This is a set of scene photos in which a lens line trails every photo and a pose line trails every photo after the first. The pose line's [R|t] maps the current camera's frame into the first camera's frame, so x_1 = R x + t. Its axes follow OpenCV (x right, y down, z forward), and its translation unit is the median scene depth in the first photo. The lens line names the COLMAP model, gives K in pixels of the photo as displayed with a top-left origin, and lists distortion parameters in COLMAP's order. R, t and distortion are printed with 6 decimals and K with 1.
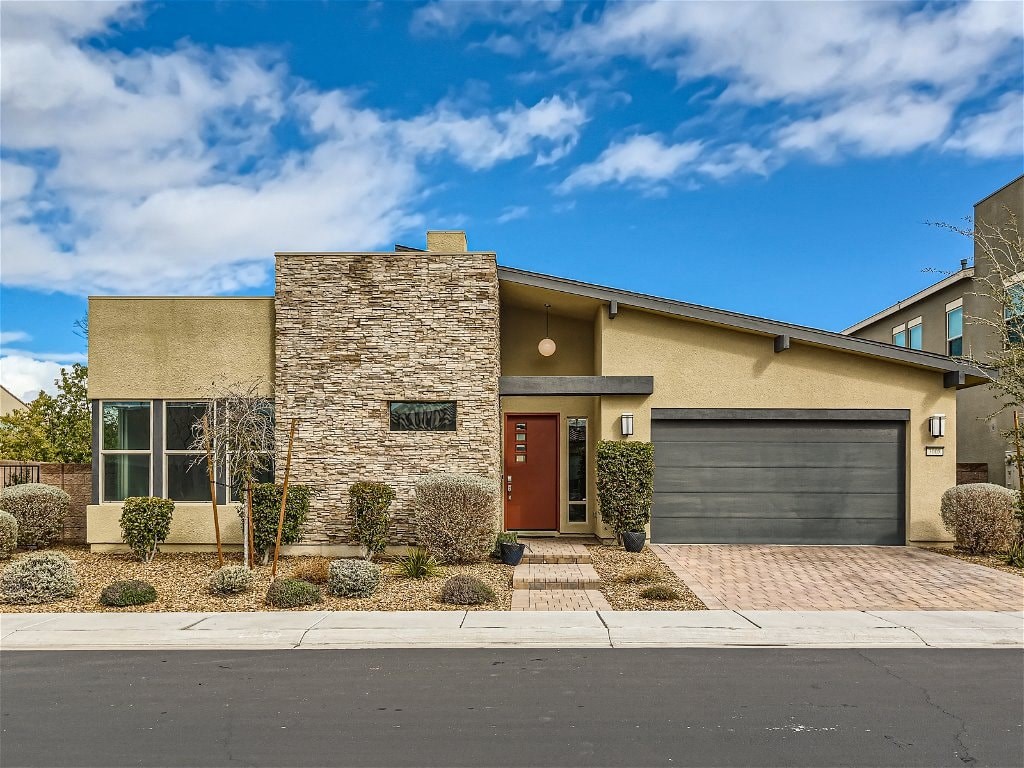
lens RADIAL K [[880.7, 0, 512.6], [0, 880.7, 482.3], [0, 0, 1]] dist [0.018053, -0.003138]
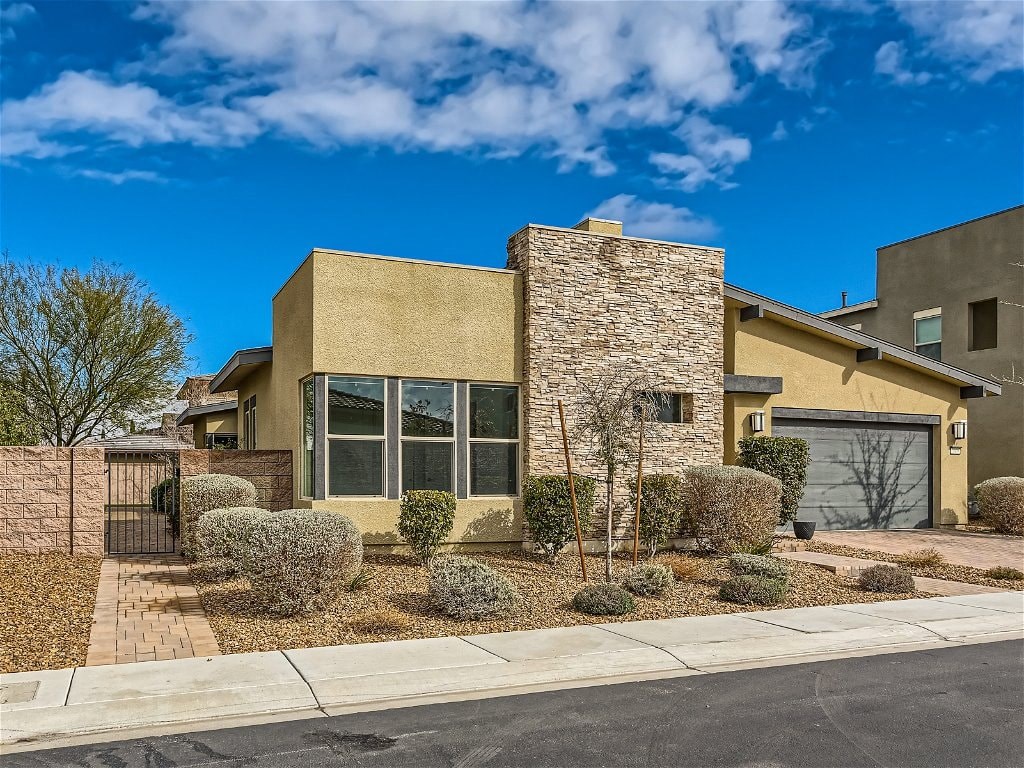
lens RADIAL K [[880.7, 0, 512.6], [0, 880.7, 482.3], [0, 0, 1]] dist [0.018053, -0.003138]
pose [[0.903410, 0.000060, 0.428777, -0.678546], [-0.002637, 0.999982, 0.005417, 0.003983], [-0.428769, -0.006024, 0.903394, 0.177332]]
